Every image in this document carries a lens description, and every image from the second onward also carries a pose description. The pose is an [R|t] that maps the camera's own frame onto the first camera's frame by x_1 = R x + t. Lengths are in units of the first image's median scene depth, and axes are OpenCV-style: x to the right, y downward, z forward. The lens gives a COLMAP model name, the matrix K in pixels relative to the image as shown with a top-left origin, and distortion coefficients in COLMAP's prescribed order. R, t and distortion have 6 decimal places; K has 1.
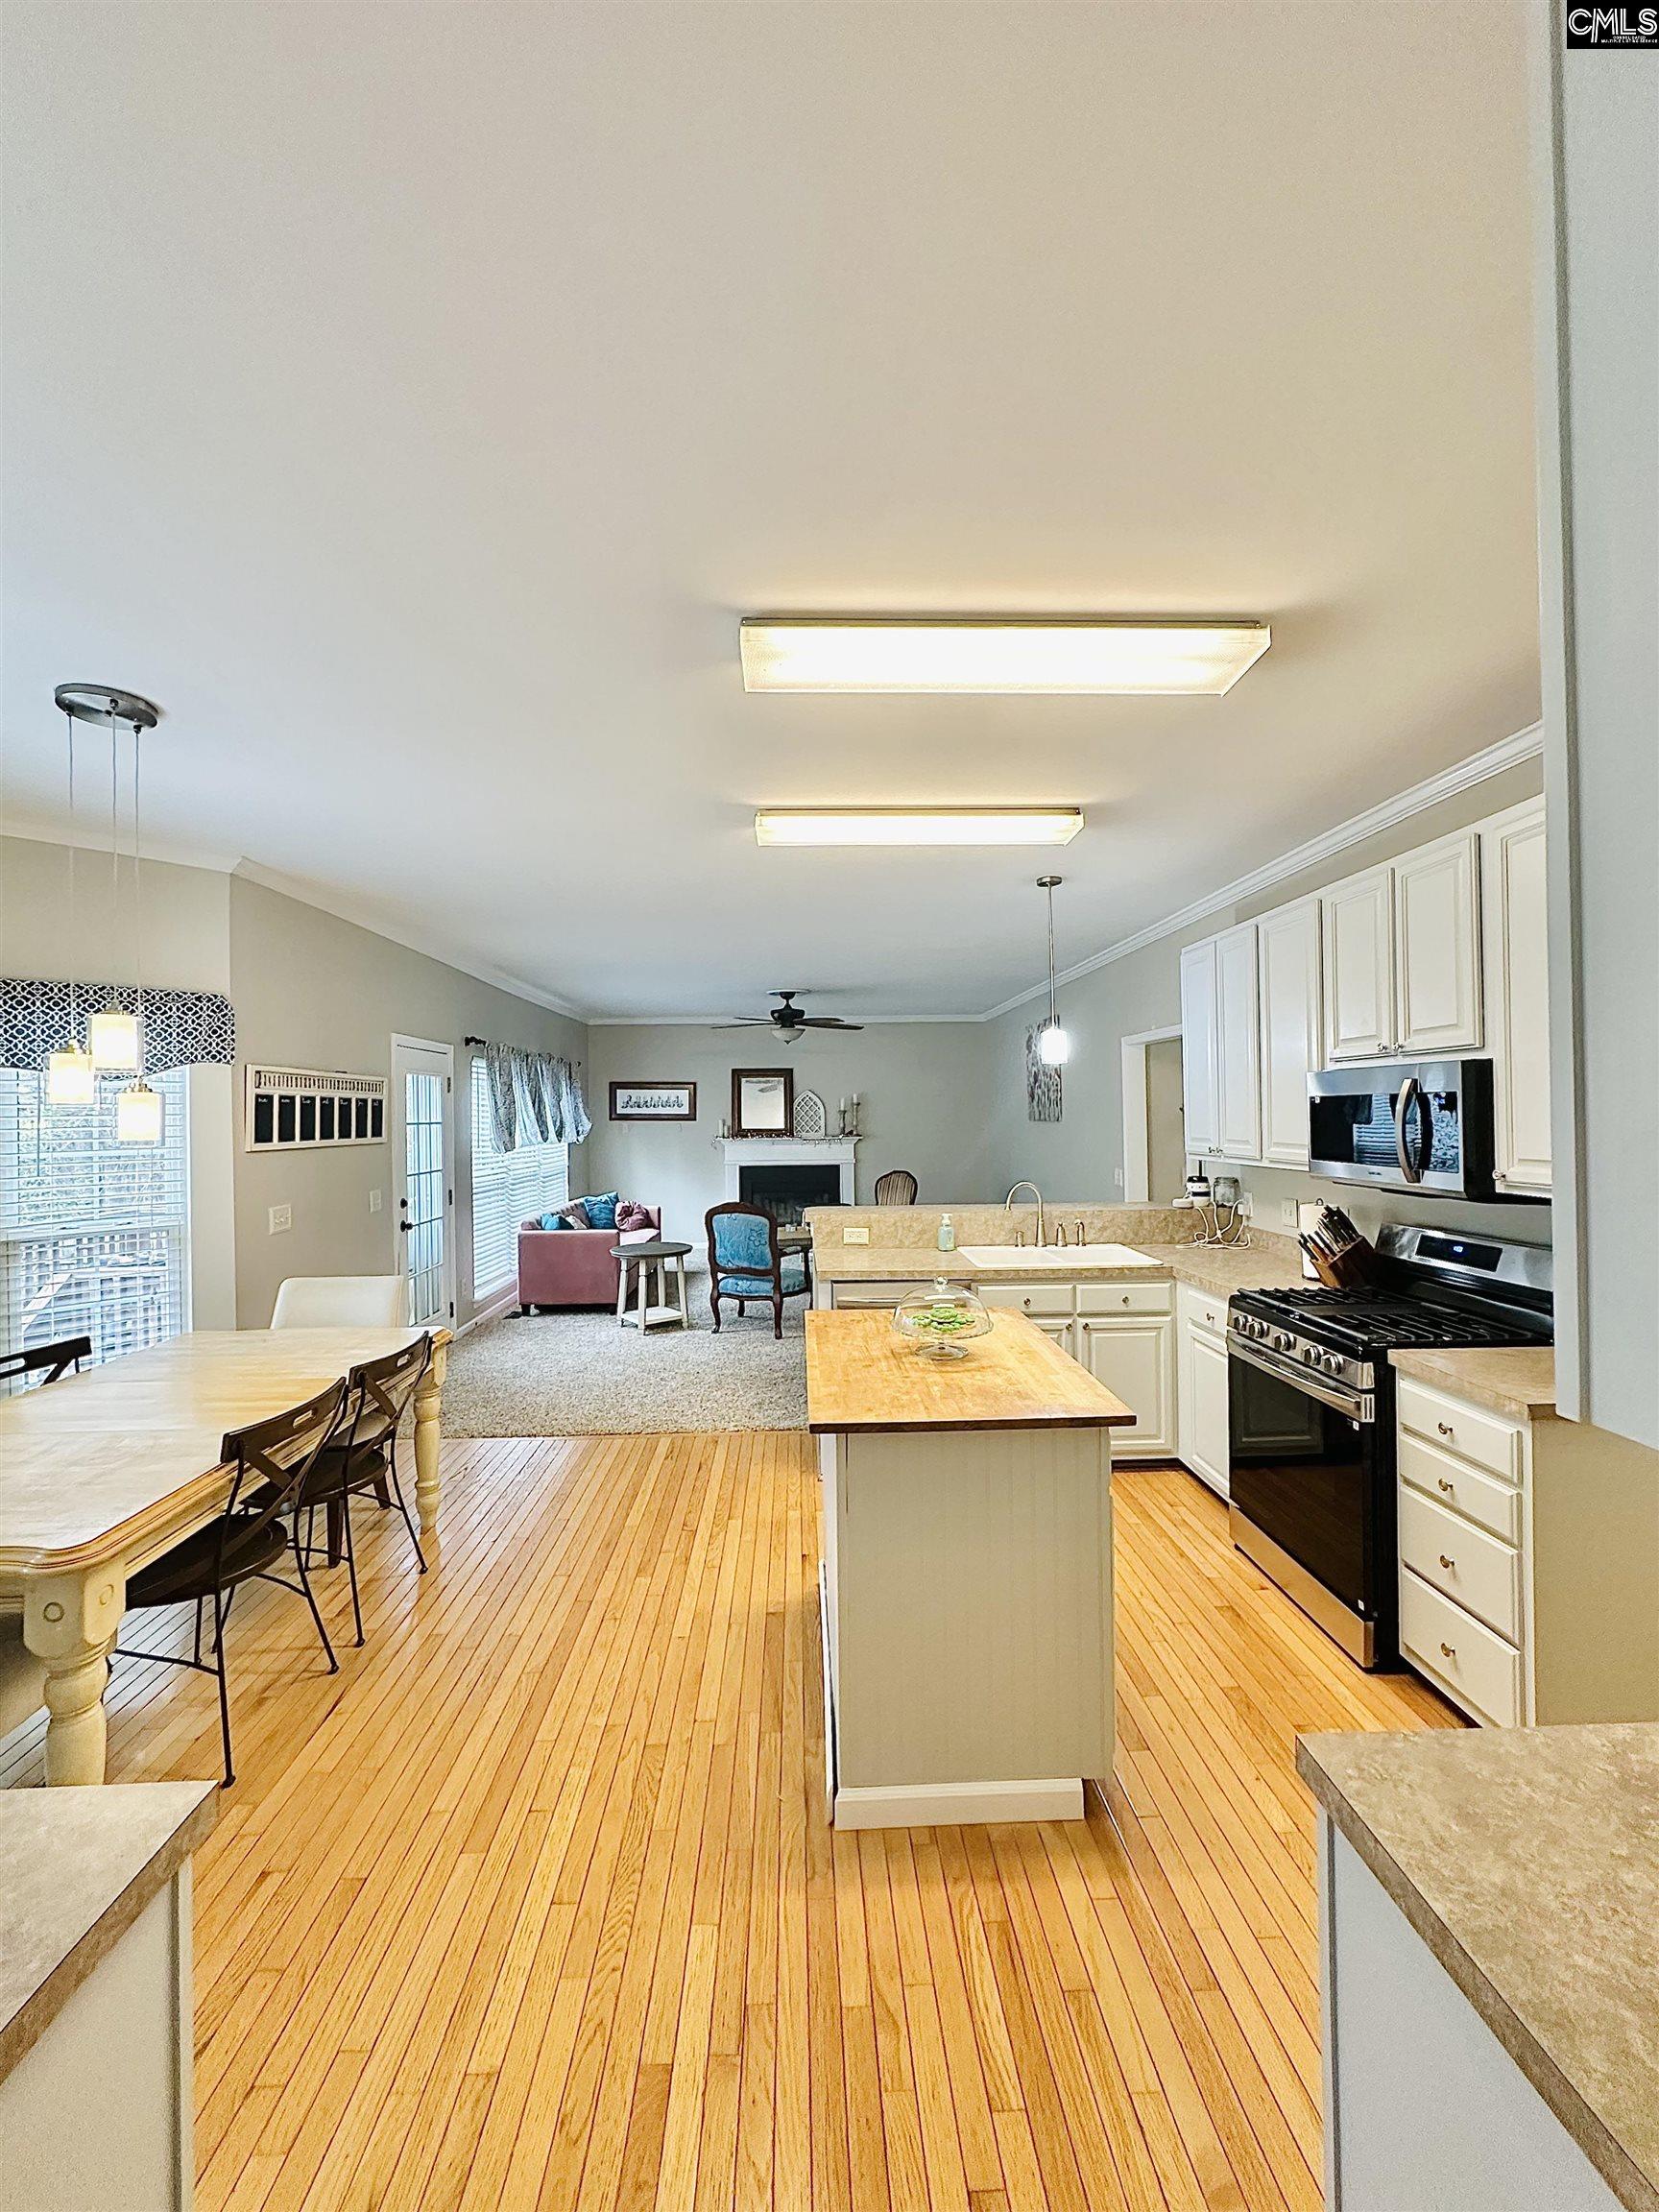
lens RADIAL K [[884.2, 0, 827.5], [0, 884.2, 1105.7], [0, 0, 1]] dist [-0.003187, 0.000950]
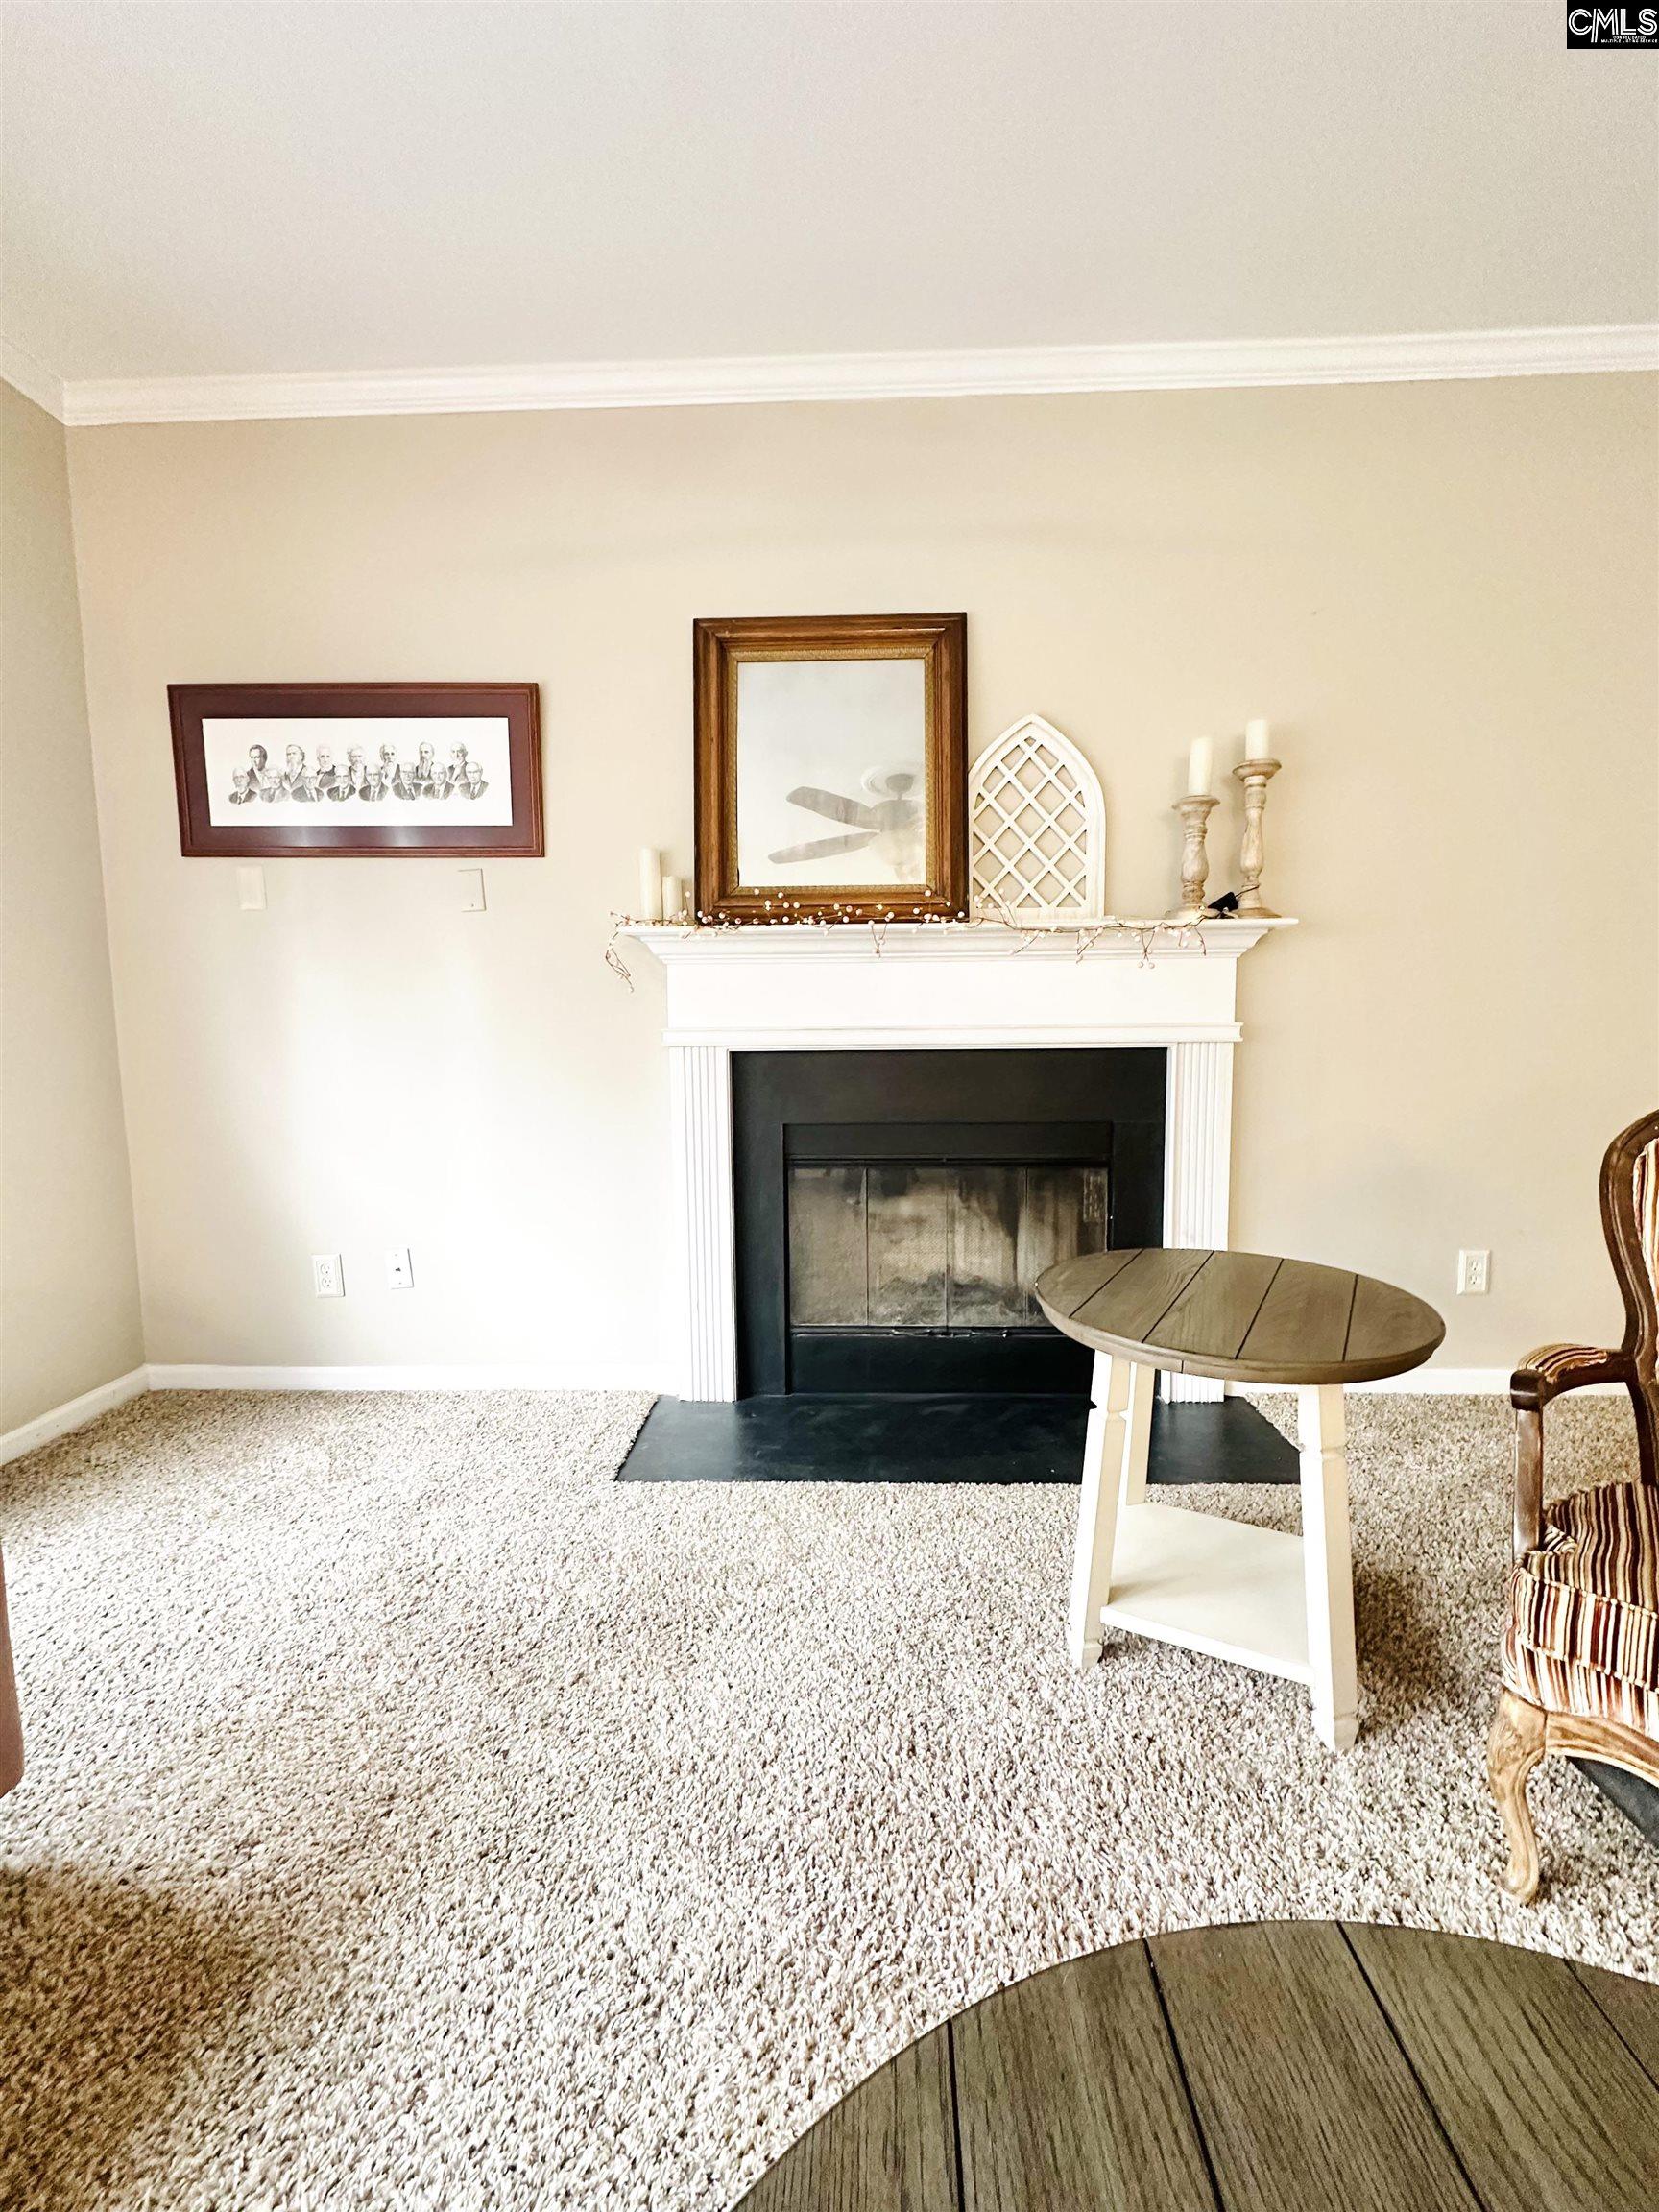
lens RADIAL K [[884.2, 0, 827.5], [0, 884.2, 1105.7], [0, 0, 1]] dist [-0.003187, 0.000950]
pose [[0.997809, 0.011128, -0.065220, -0.126057], [-0.003007, 0.992364, 0.123307, 0.115420], [0.066094, -0.122841, 0.990223, 1.661557]]
